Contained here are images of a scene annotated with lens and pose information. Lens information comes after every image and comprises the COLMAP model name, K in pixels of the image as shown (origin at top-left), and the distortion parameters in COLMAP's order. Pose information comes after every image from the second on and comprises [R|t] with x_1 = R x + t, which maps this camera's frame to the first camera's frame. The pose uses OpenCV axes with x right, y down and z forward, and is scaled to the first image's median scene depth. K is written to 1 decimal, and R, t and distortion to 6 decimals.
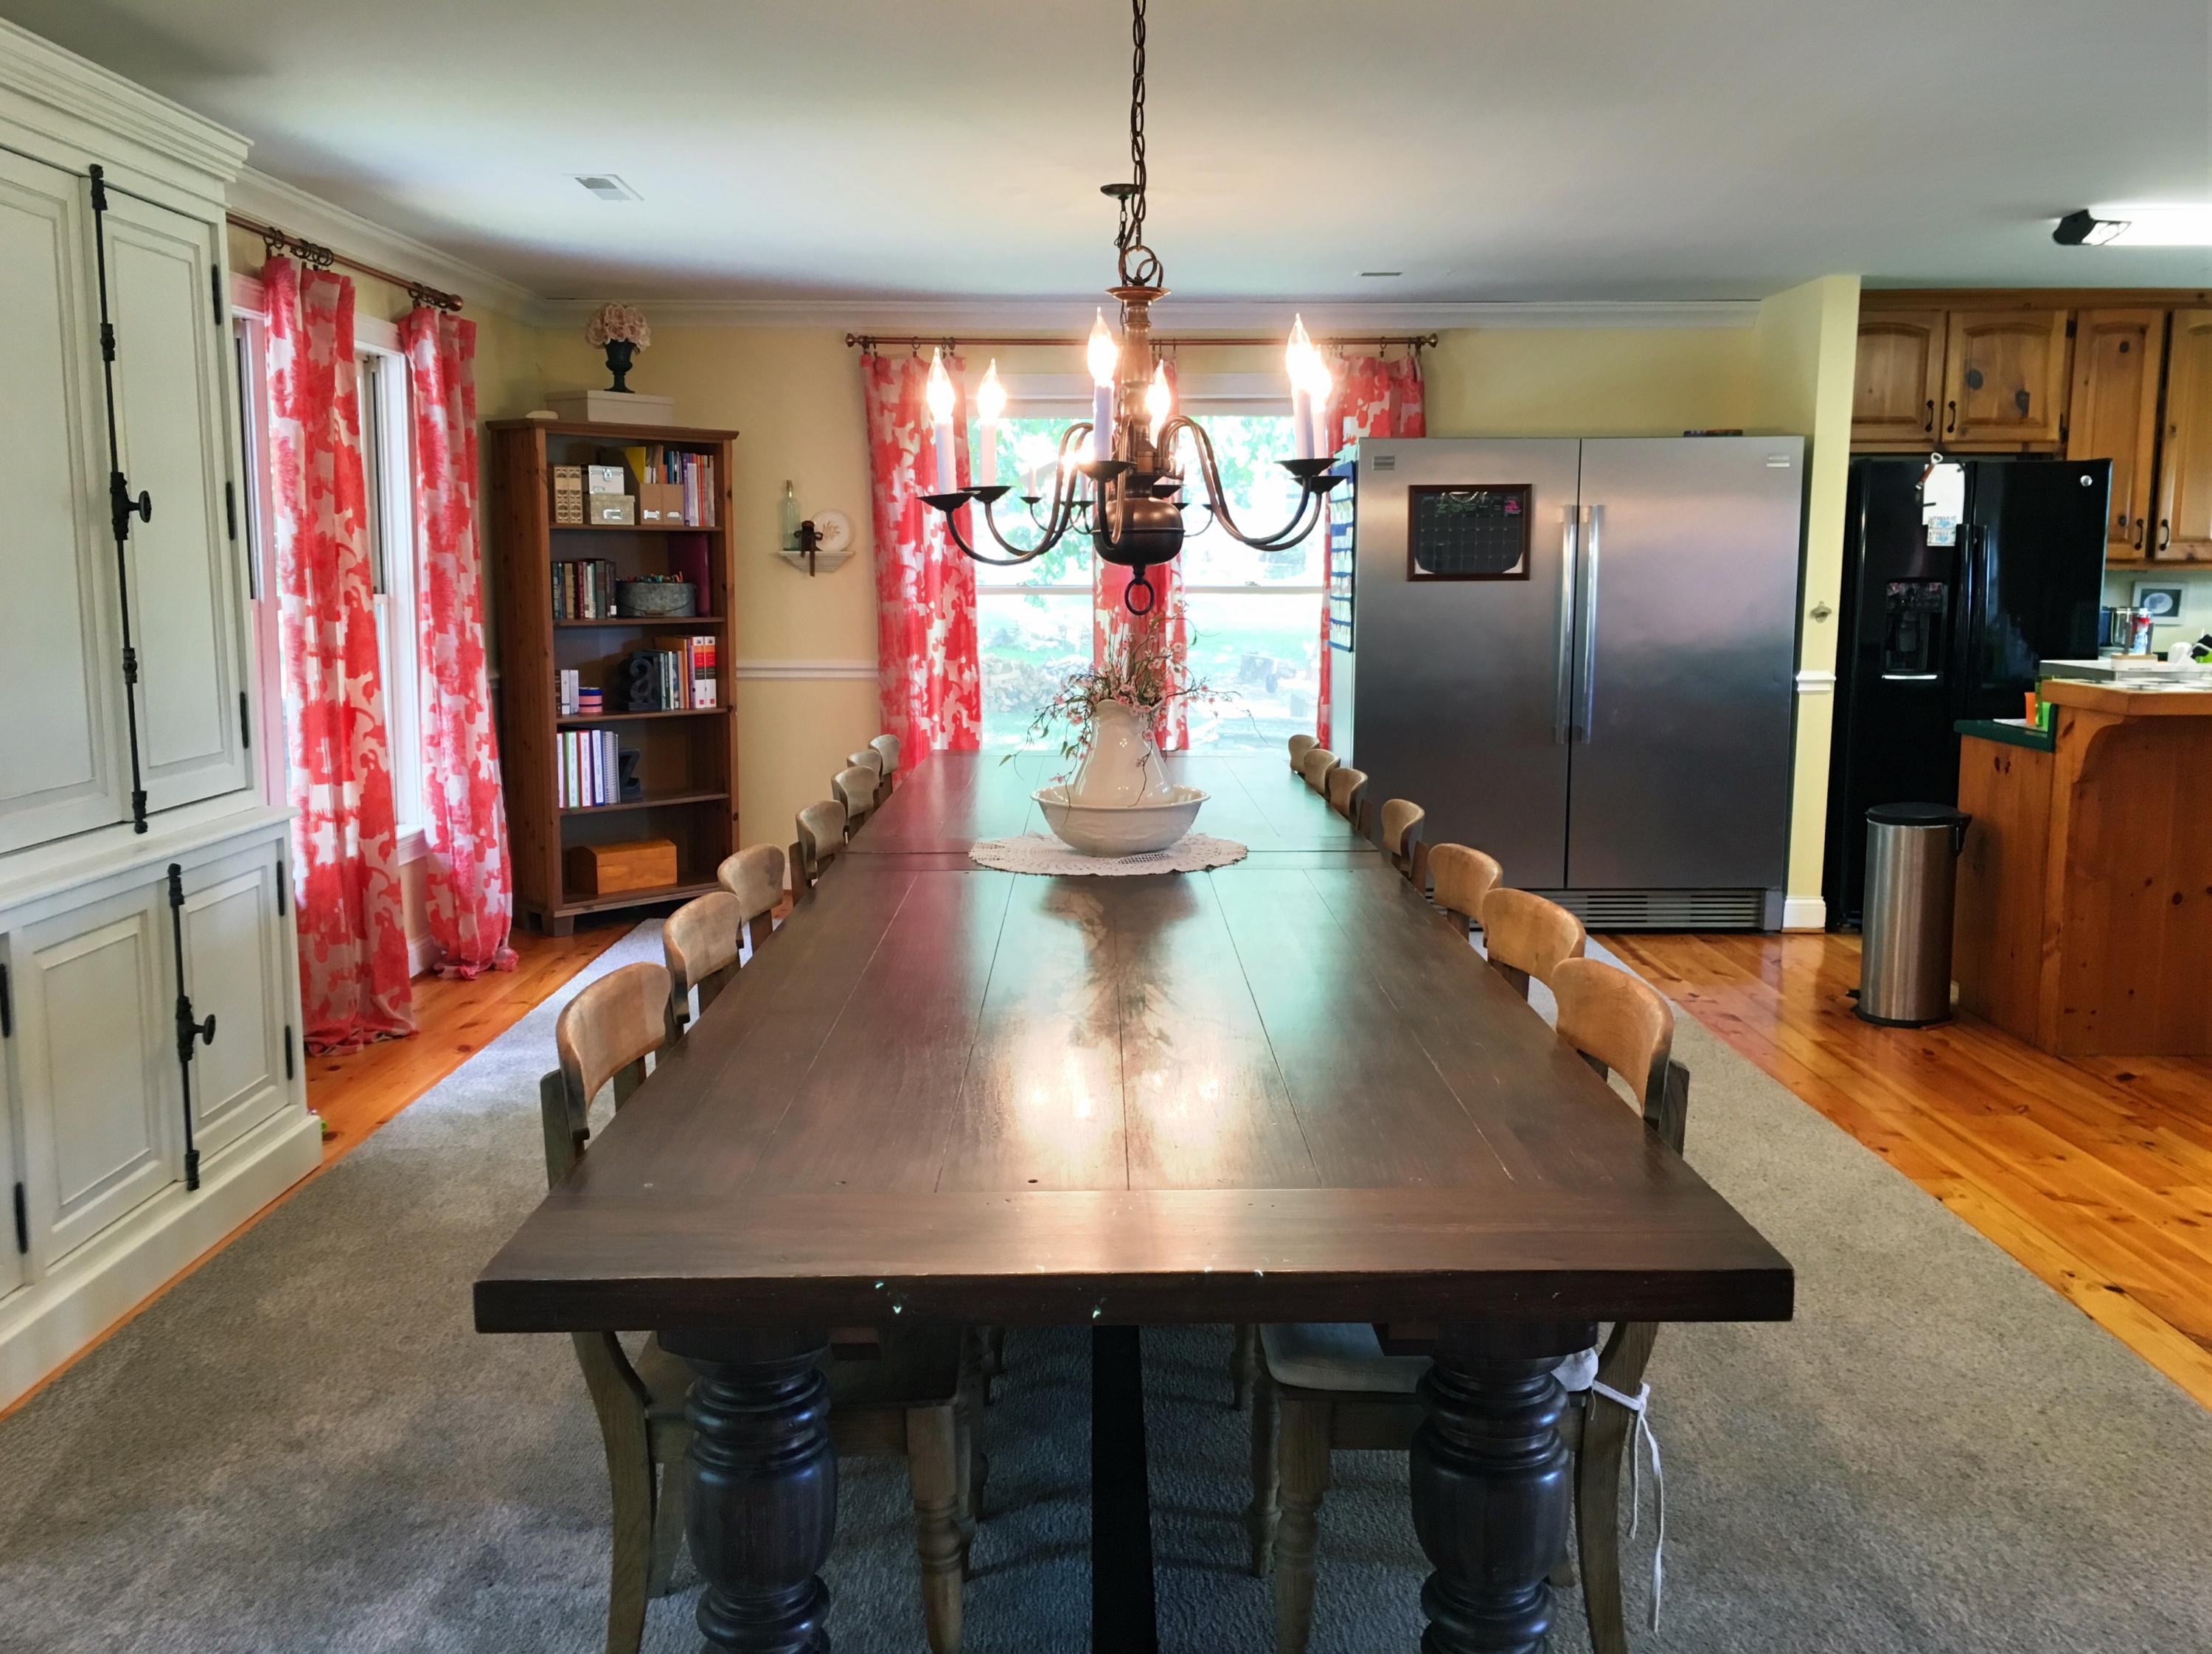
lens RADIAL K [[1899.0, 0, 1117.9], [0, 1899.0, 805.4], [0, 0, 1]] dist [0.068181, -0.064610]
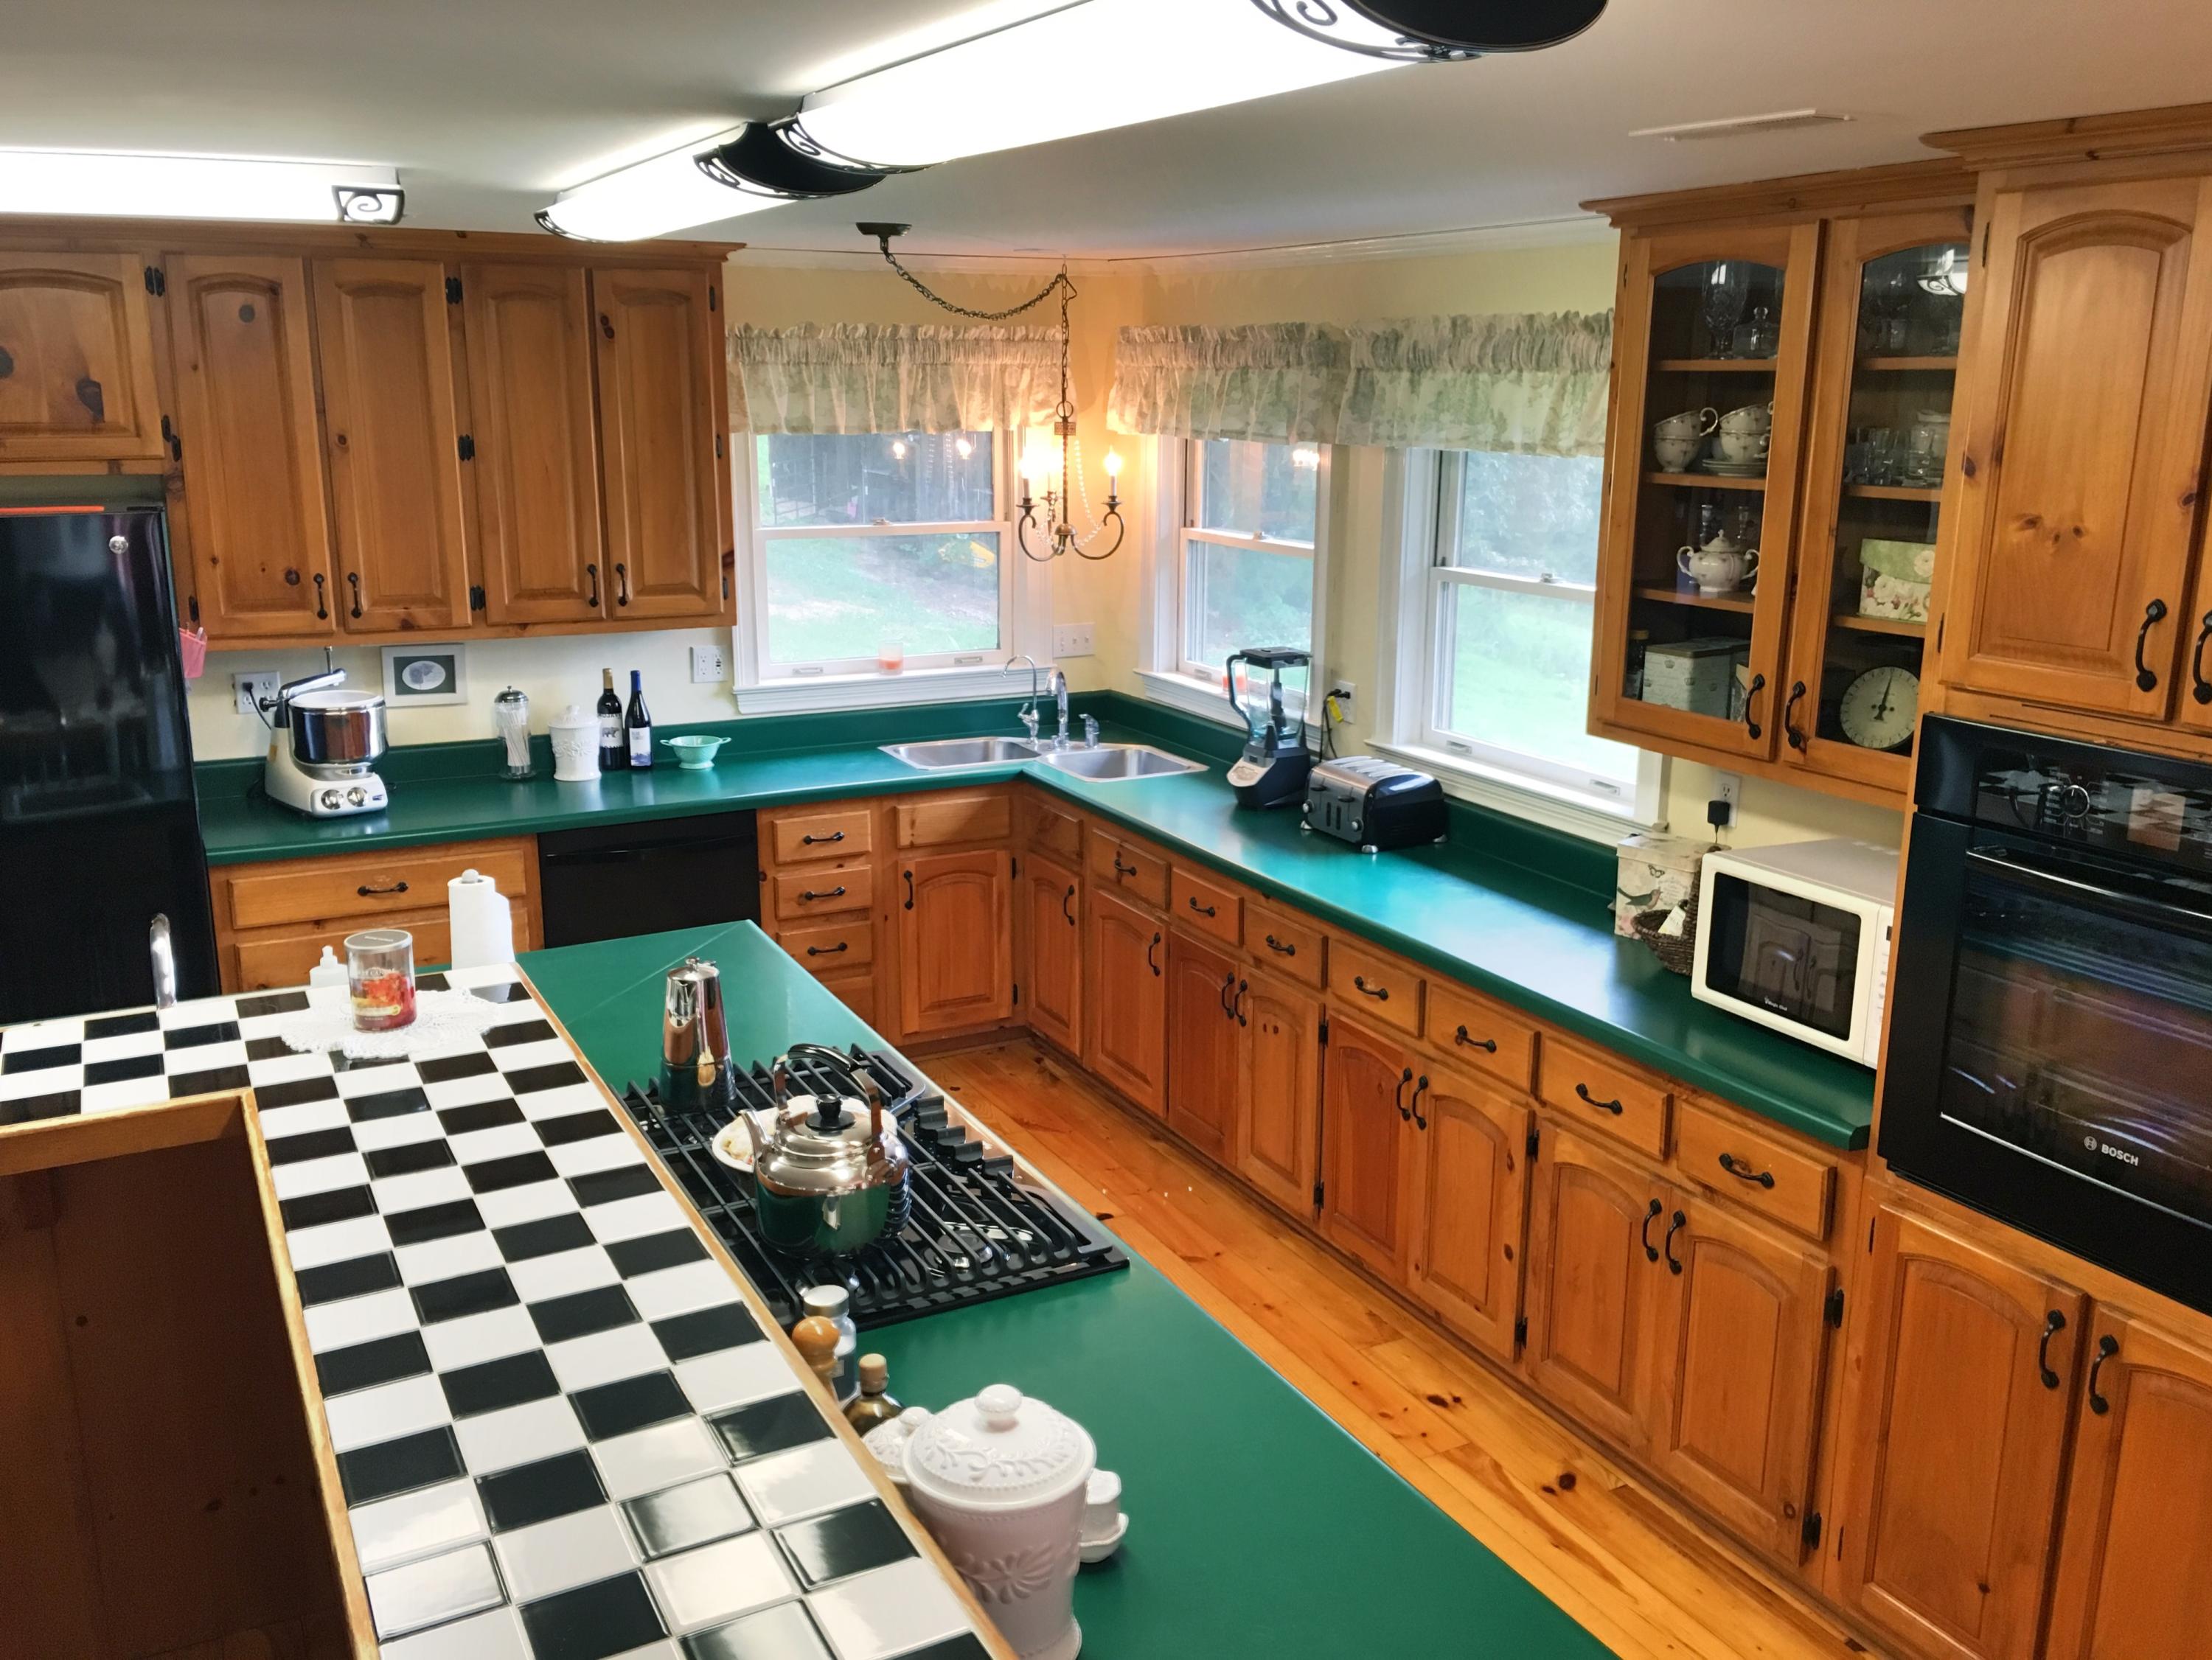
lens RADIAL K [[1898.6, 0, 1124.3], [0, 1898.6, 817.3], [0, 0, 1]] dist [0.068181, -0.064610]
pose [[0.886782, -0.100247, 0.451186, 0.473341], [0.052637, 0.991748, 0.116897, -0.129325], [-0.459181, -0.079913, 0.884741, 0.276116]]
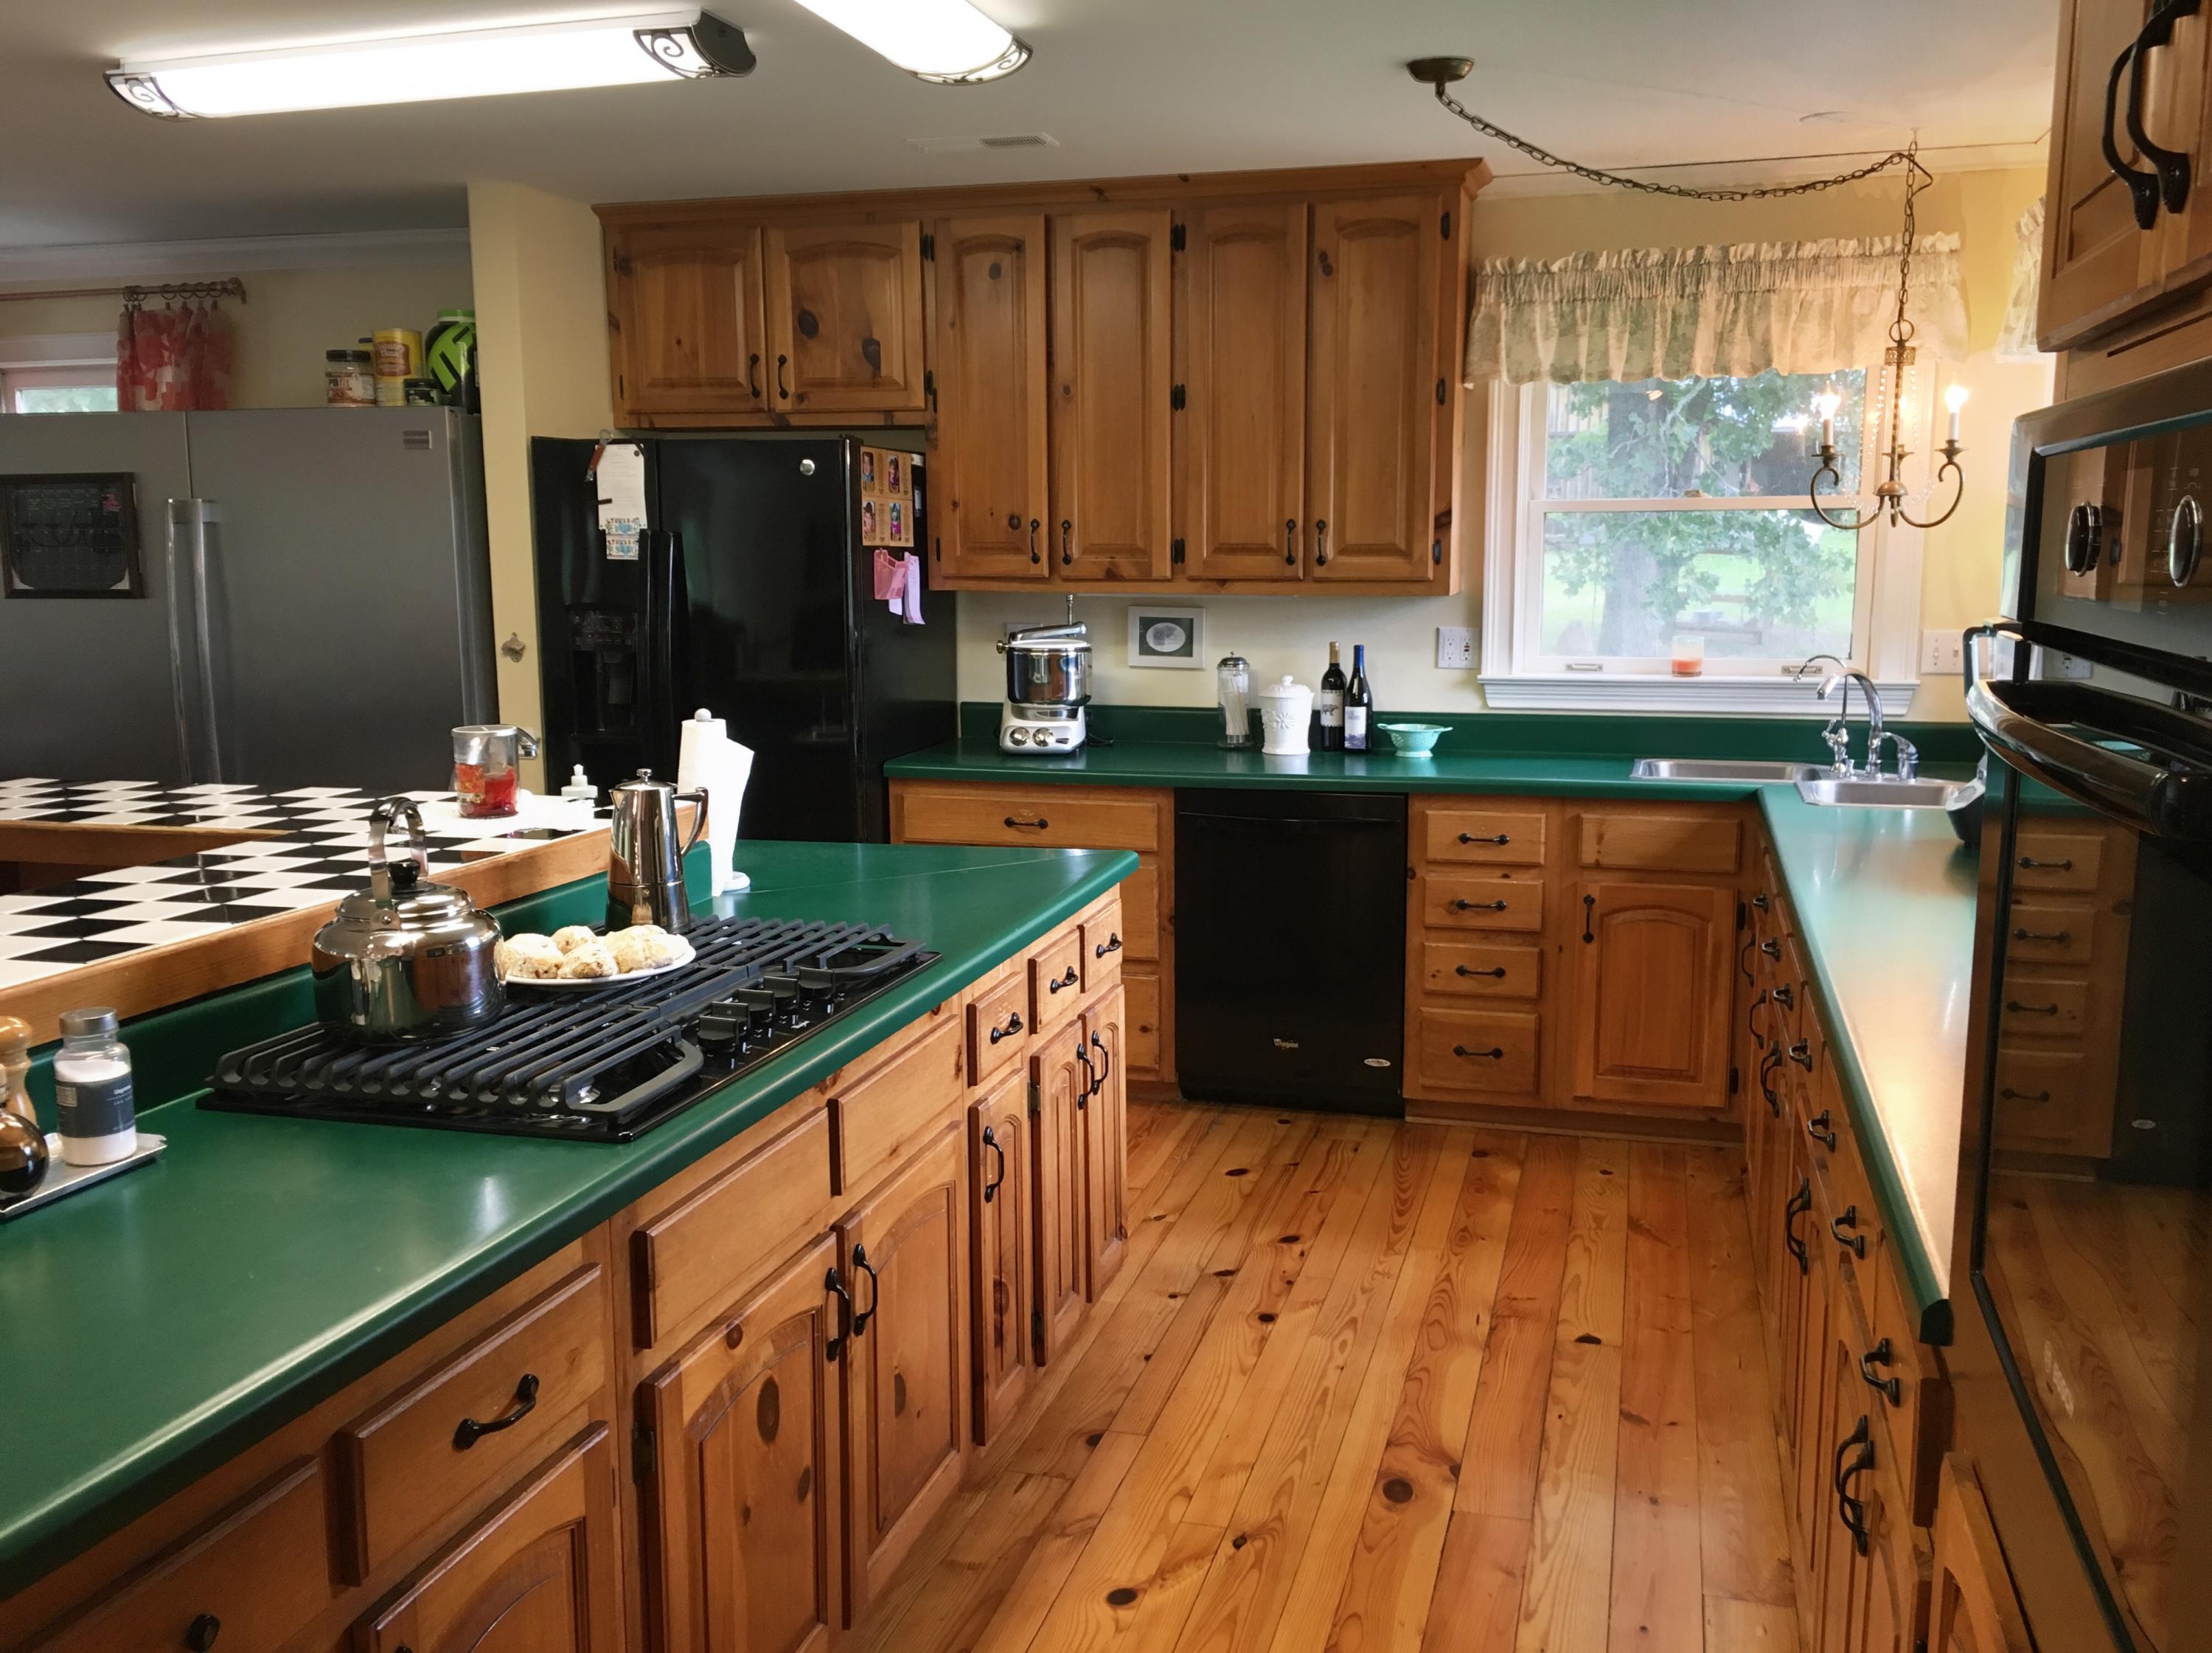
lens RADIAL K [[1898.8, 0, 1129.6], [0, 1898.8, 831.1], [0, 0, 1]] dist [0.068181, -0.064610]
pose [[0.960770, 0.039969, -0.274452, 0.765242], [-0.032144, 0.998940, 0.032951, -0.060031], [0.275478, -0.022836, 0.961036, 0.345643]]
